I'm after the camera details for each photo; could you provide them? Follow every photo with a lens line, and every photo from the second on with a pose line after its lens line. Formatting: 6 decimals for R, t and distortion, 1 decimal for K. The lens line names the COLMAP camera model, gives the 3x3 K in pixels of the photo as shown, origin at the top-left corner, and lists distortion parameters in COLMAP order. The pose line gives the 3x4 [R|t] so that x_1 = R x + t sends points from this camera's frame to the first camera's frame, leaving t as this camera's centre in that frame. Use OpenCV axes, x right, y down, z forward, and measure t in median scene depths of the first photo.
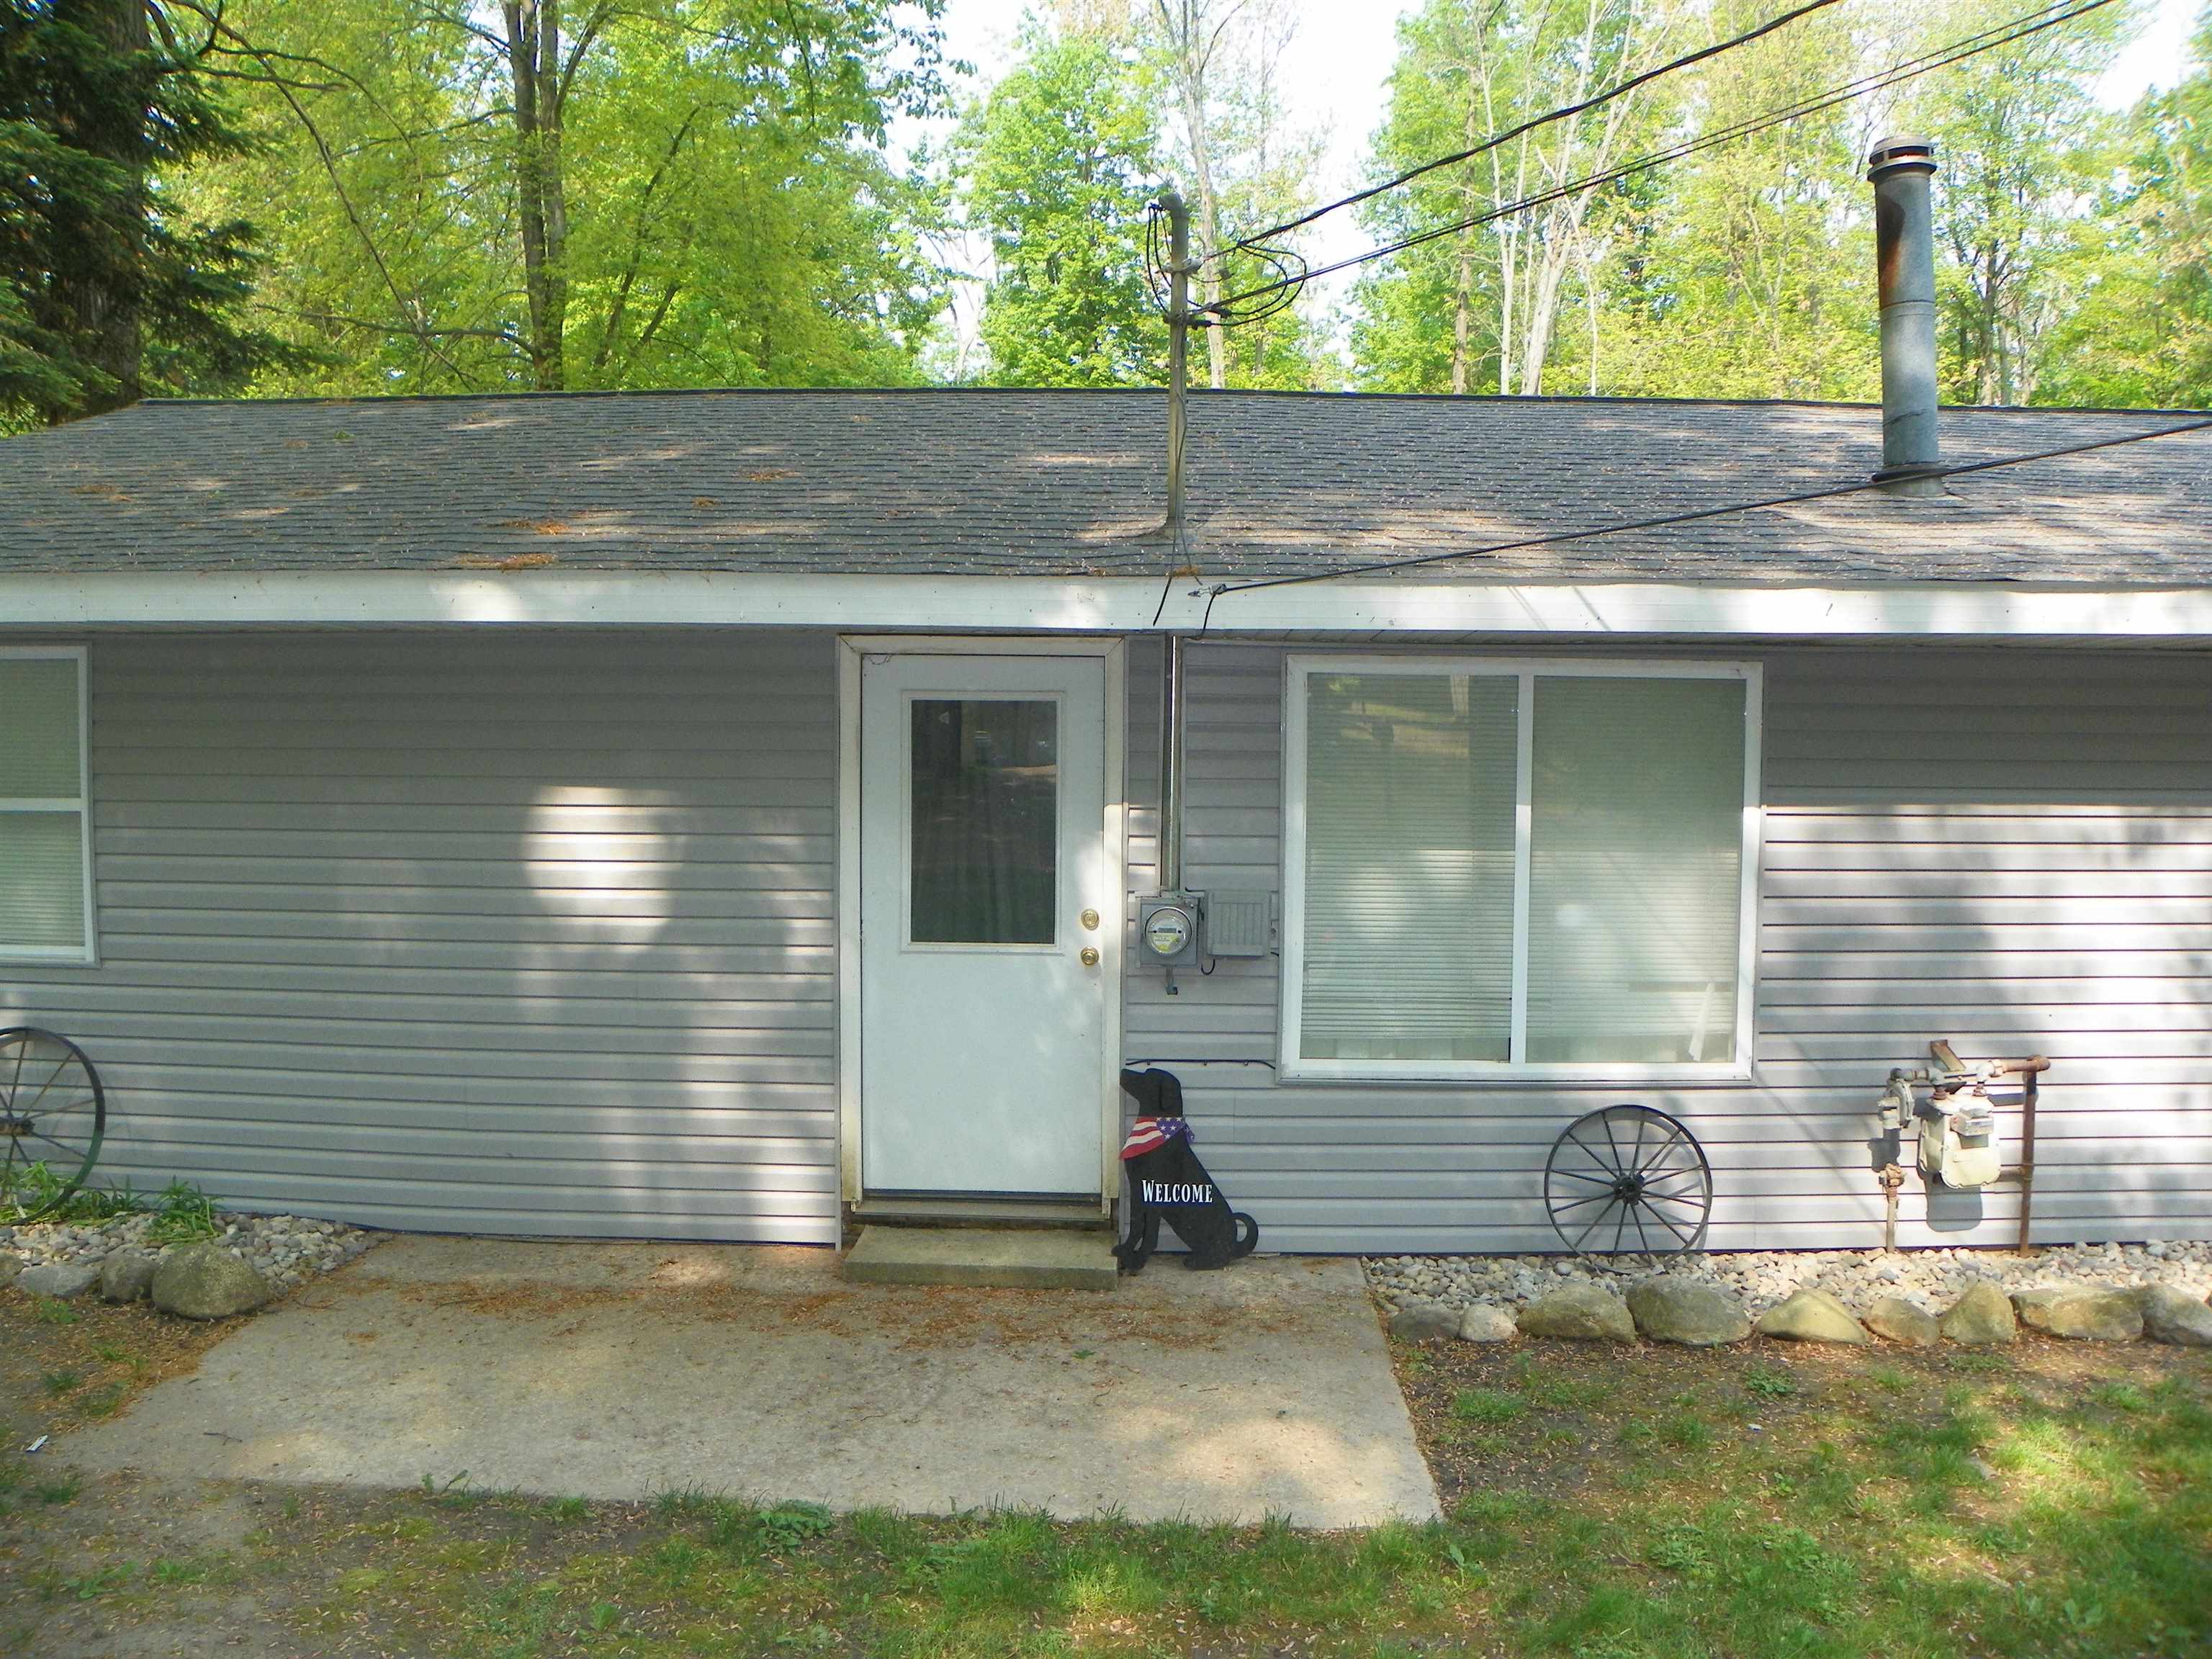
lens RADIAL K [[1669.1, 0, 1106.0], [0, 1669.1, 829.5], [0, 0, 1]] dist [-0.164884, 0.118441]
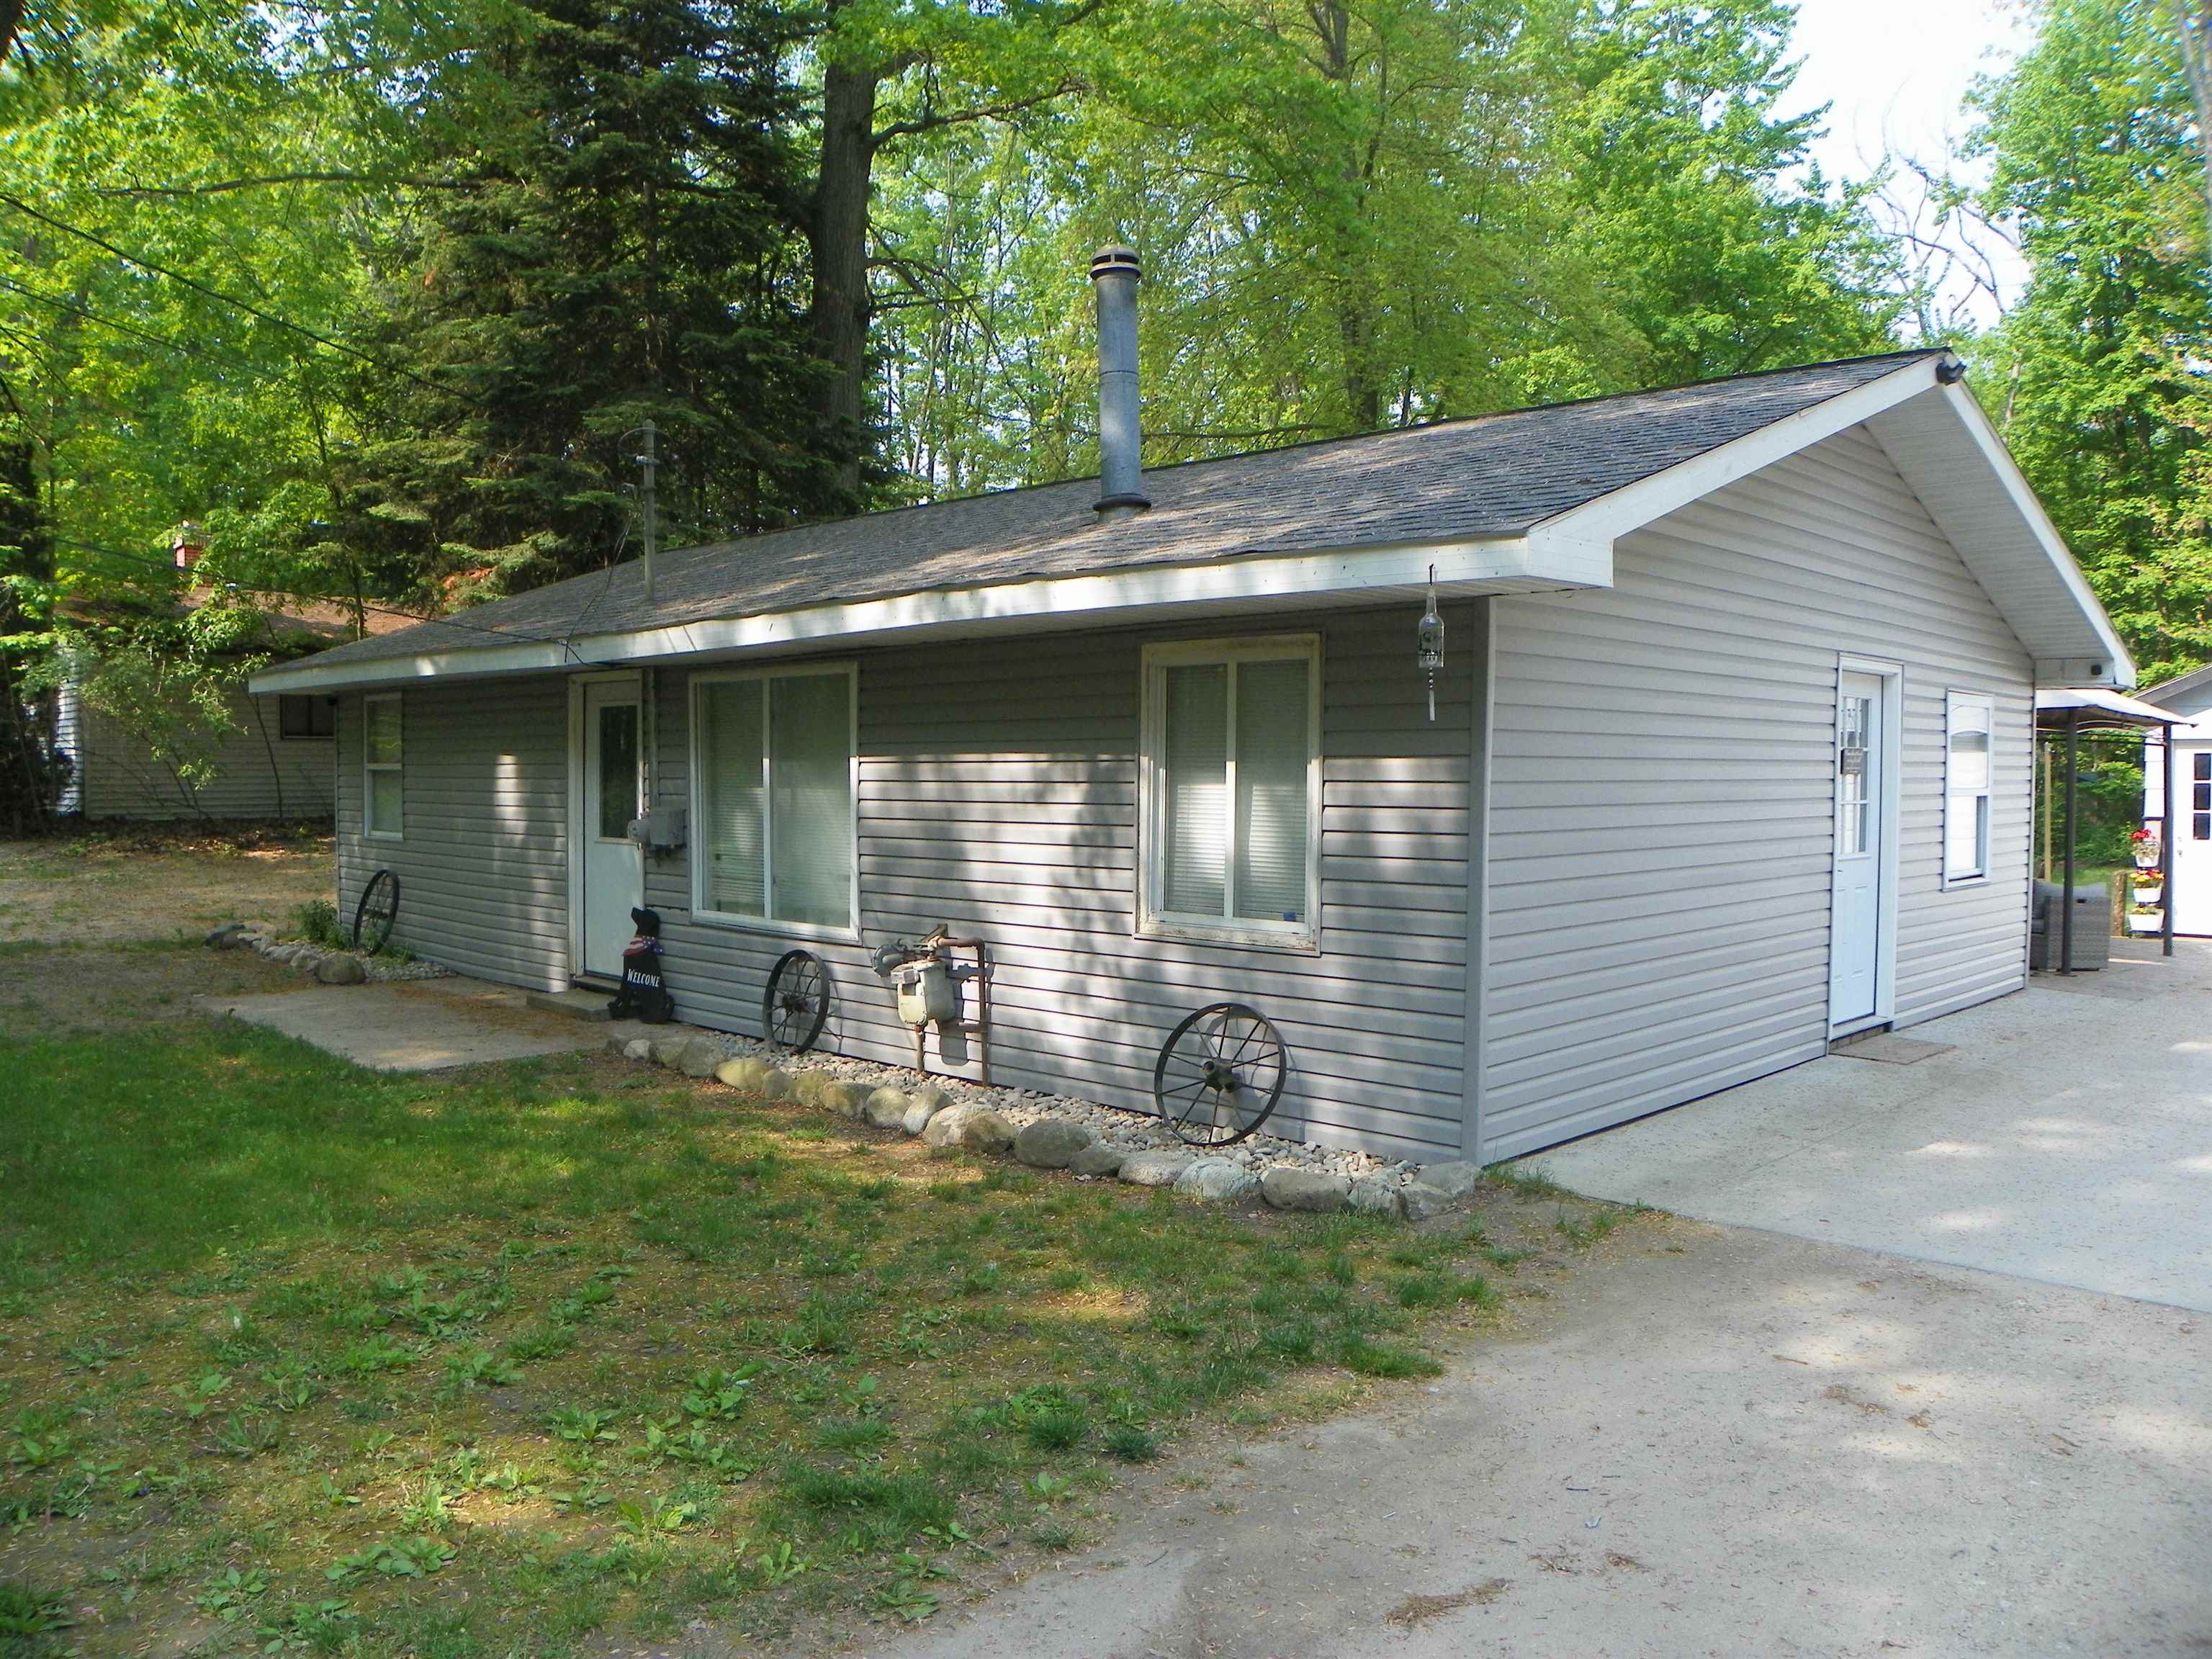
lens RADIAL K [[1669.1, 0, 1106.0], [0, 1669.1, 829.5], [0, 0, 1]] dist [-0.164884, 0.118441]
pose [[0.733149, 0.020866, -0.679748, 1.592460], [-0.038797, 0.999185, -0.011173, 0.059775], [0.678961, 0.034564, 0.733360, 0.035642]]
